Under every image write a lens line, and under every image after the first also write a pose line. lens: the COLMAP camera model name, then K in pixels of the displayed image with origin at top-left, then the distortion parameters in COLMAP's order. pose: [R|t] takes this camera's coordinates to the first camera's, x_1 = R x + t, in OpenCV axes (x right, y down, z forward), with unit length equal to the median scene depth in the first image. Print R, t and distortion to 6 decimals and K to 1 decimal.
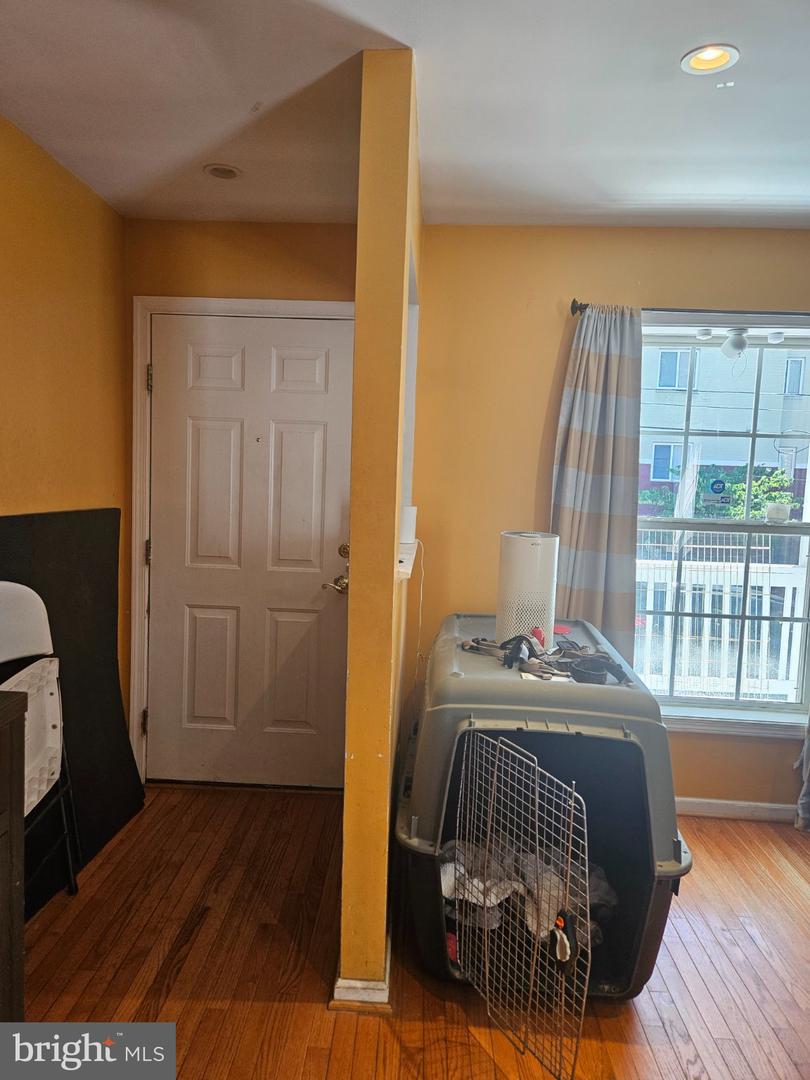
lens RADIAL K [[723.1, 0, 383.9], [0, 723.1, 532.0], [0, 0, 1]] dist [0.073732, -0.058344]
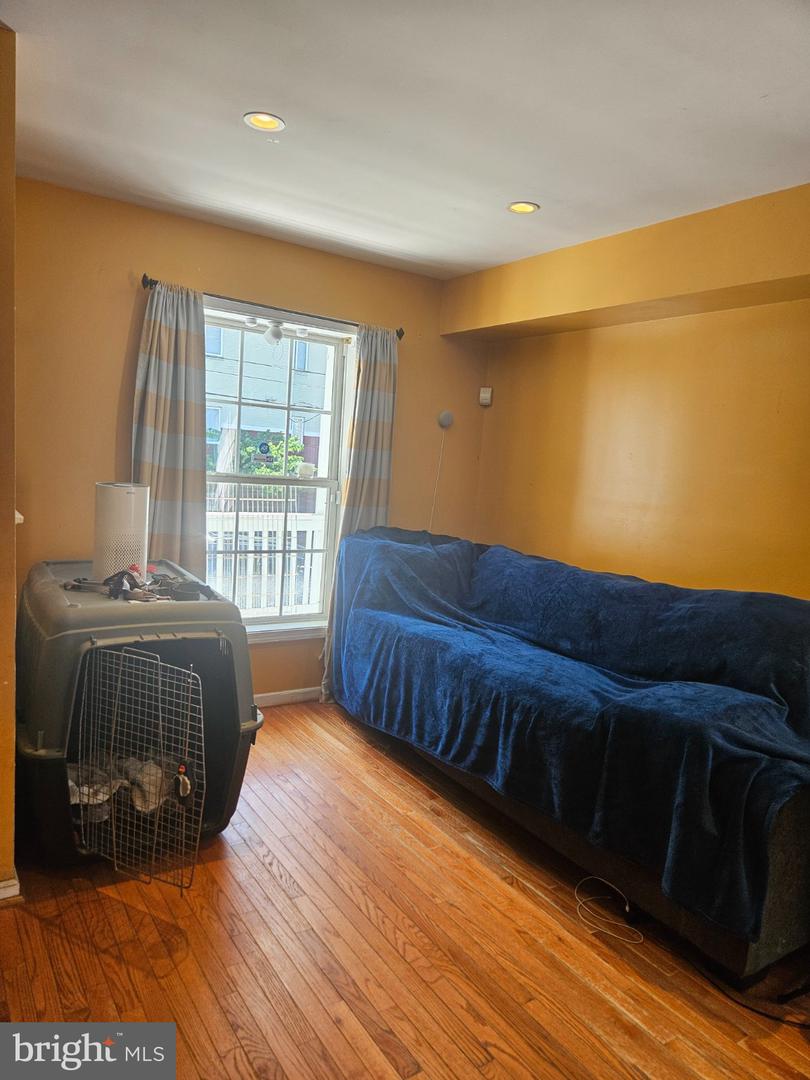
lens RADIAL K [[723.1, 0, 383.9], [0, 723.1, 532.0], [0, 0, 1]] dist [0.073732, -0.058344]
pose [[0.814370, -0.038407, 0.579074, -0.146298], [0.006175, 0.998325, 0.057530, 0.015889], [-0.580313, -0.043276, 0.813243, -0.188733]]
